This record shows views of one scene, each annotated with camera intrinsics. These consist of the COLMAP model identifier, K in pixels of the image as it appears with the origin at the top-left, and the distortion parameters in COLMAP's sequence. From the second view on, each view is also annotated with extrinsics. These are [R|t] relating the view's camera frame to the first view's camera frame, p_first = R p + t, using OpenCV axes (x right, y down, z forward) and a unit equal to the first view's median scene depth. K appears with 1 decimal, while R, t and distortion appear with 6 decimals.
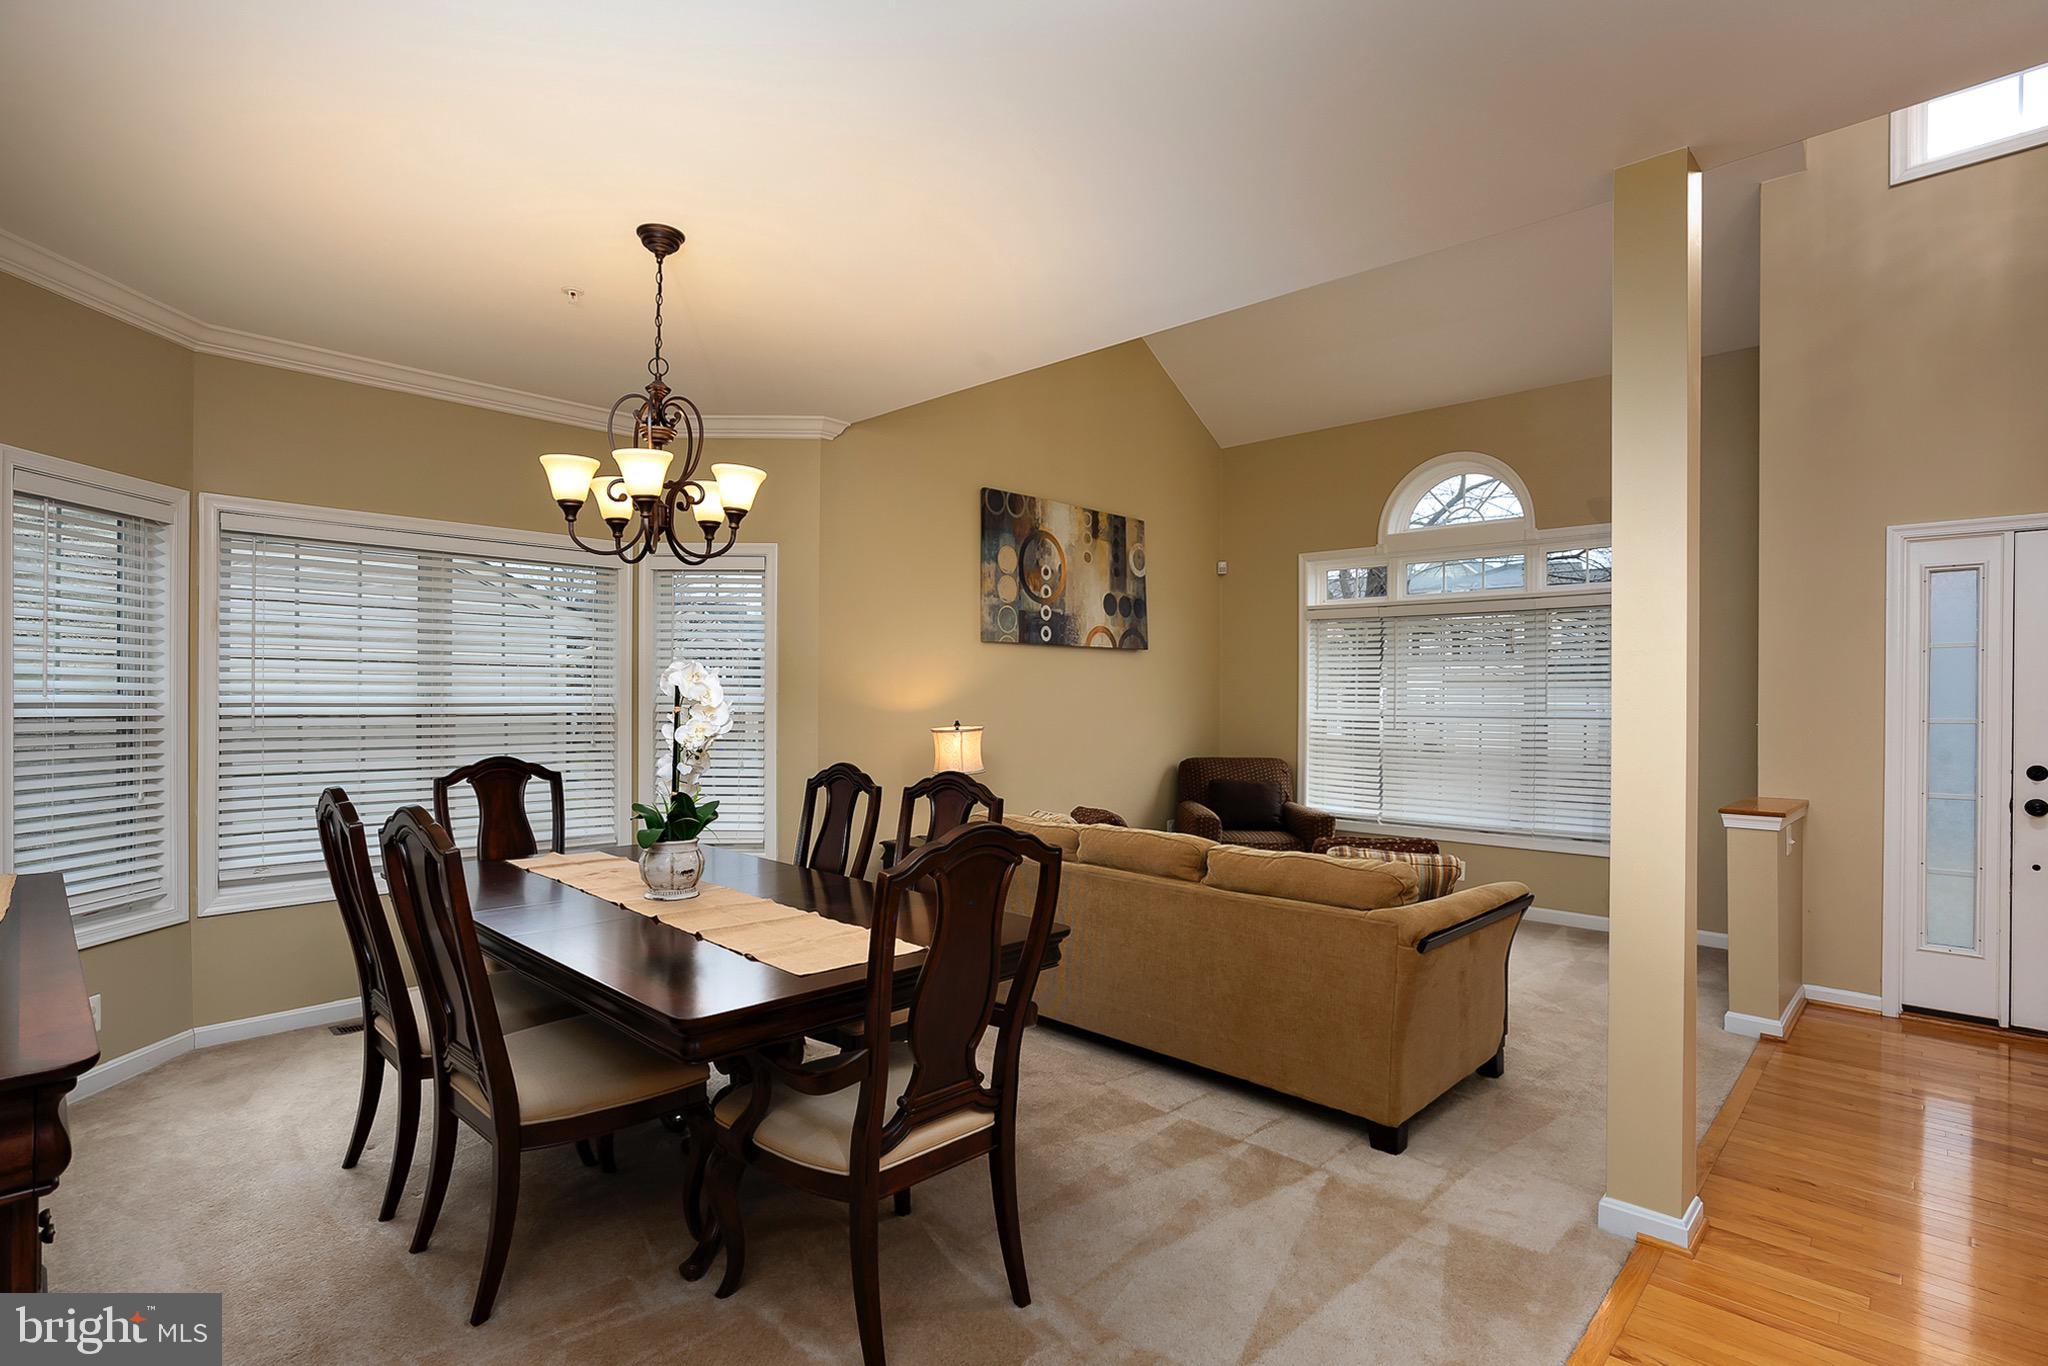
lens RADIAL K [[994.6, 0, 1020.0], [0, 994.6, 695.3], [0, 0, 1]] dist [-0.000349, 0.000106]
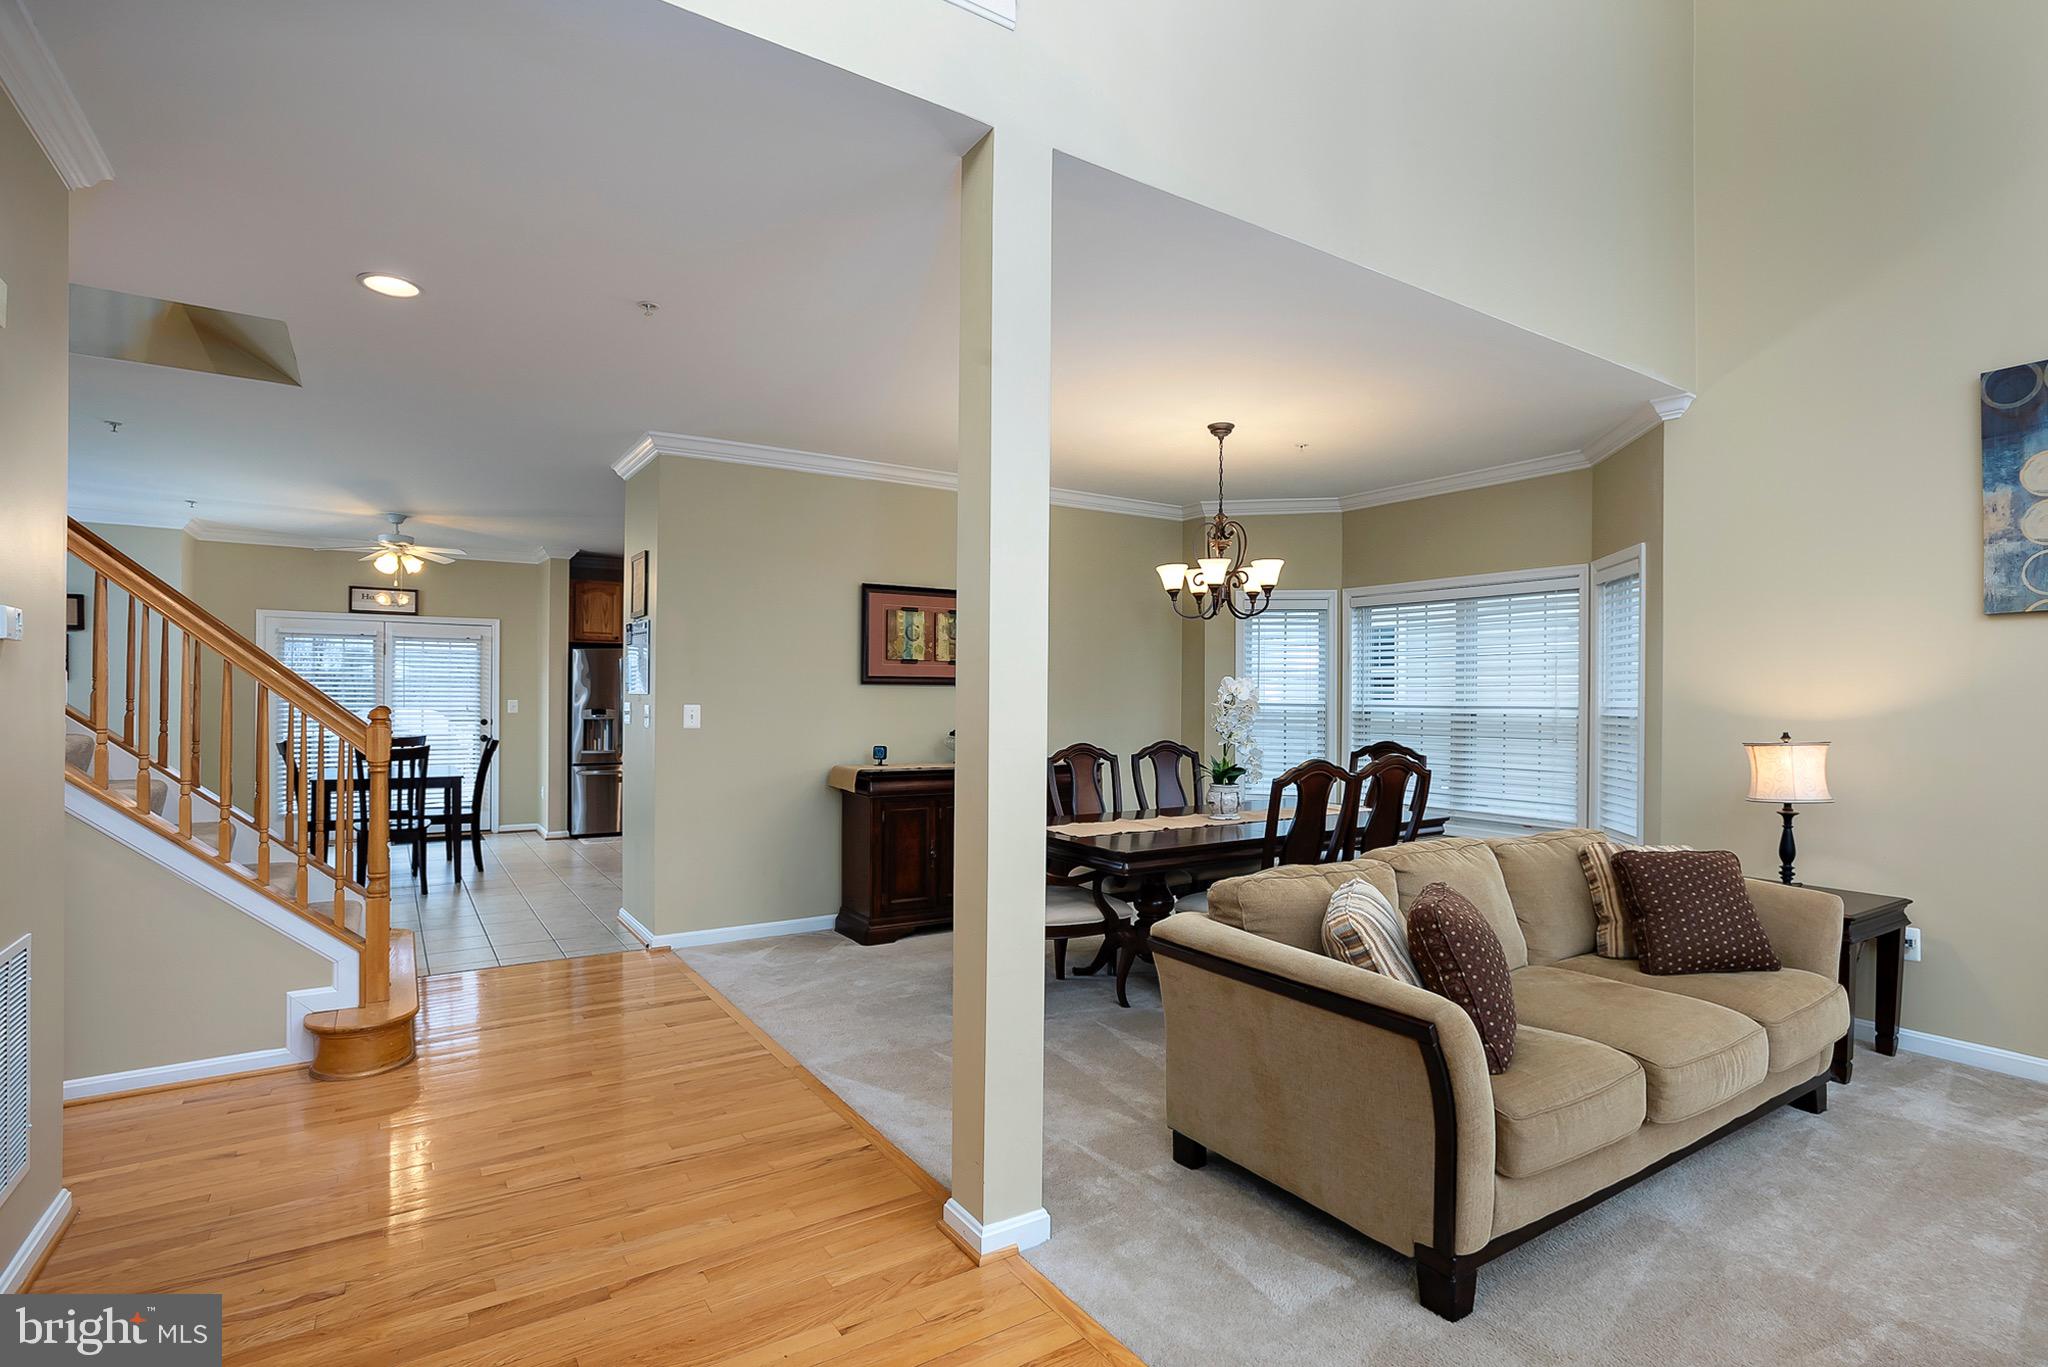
lens RADIAL K [[994.6, 0, 1020.0], [0, 994.6, 695.8], [0, 0, 1]] dist [-0.000349, 0.000106]
pose [[-0.223232, -0.005756, -0.974748, 1.163327], [-0.003766, 0.999980, -0.005042, 0.002776], [0.974758, 0.002545, -0.223249, 0.895936]]
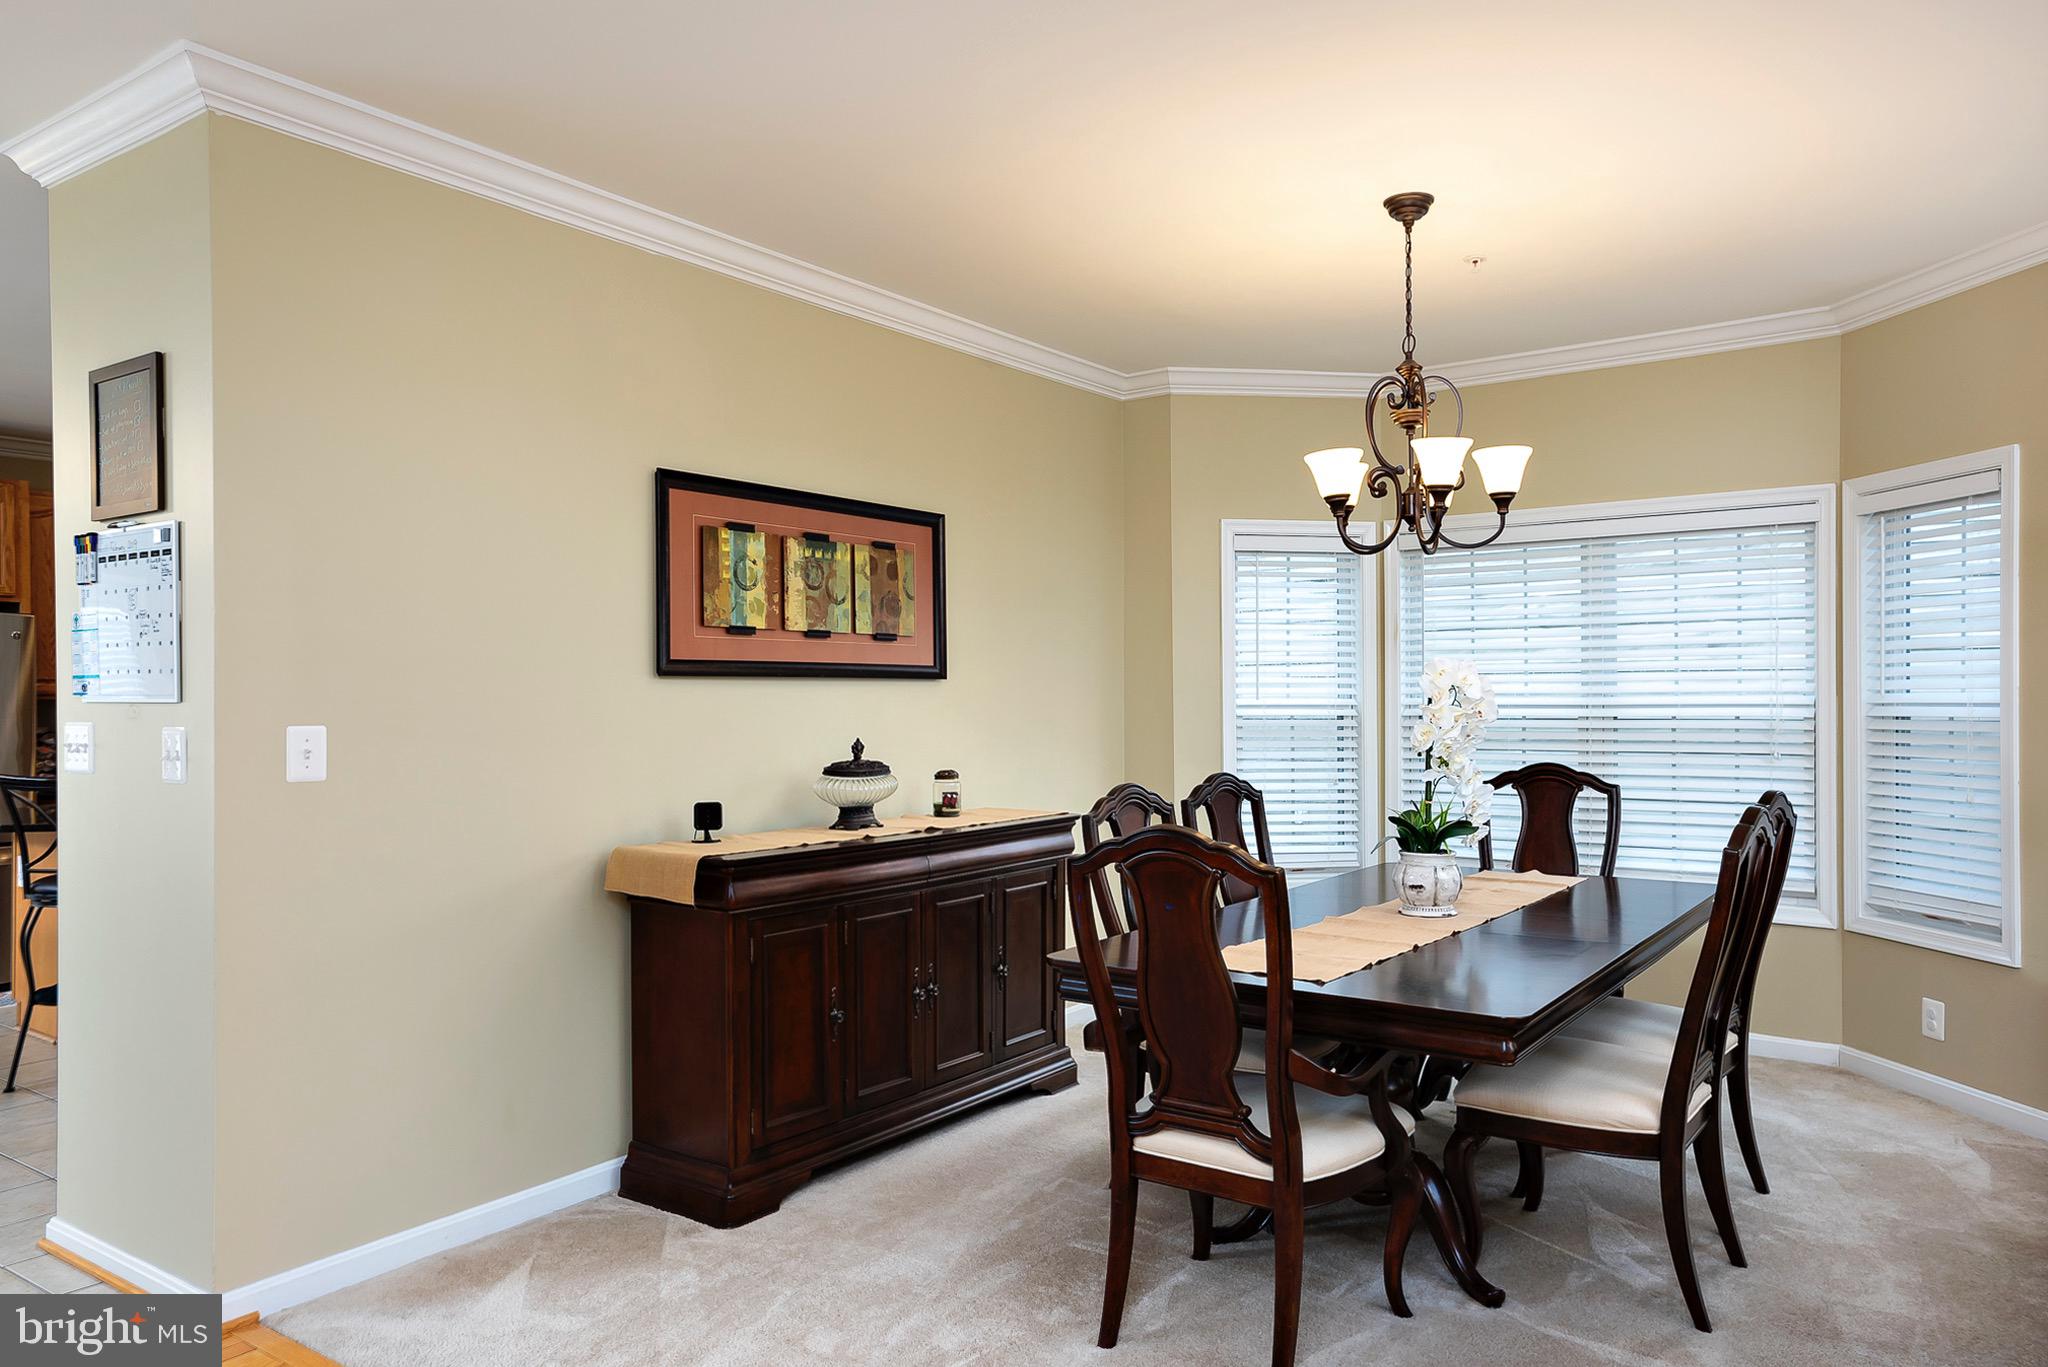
lens RADIAL K [[1364.1, 0, 1025.1], [0, 1364.1, 701.6], [0, 0, 1]] dist [0.002107, 0.067019]
pose [[0.139980, -0.002867, -0.990150, 0.731462], [0.010916, 0.999940, -0.001353, 0.001289], [0.990094, -0.010619, 0.140003, 0.395230]]
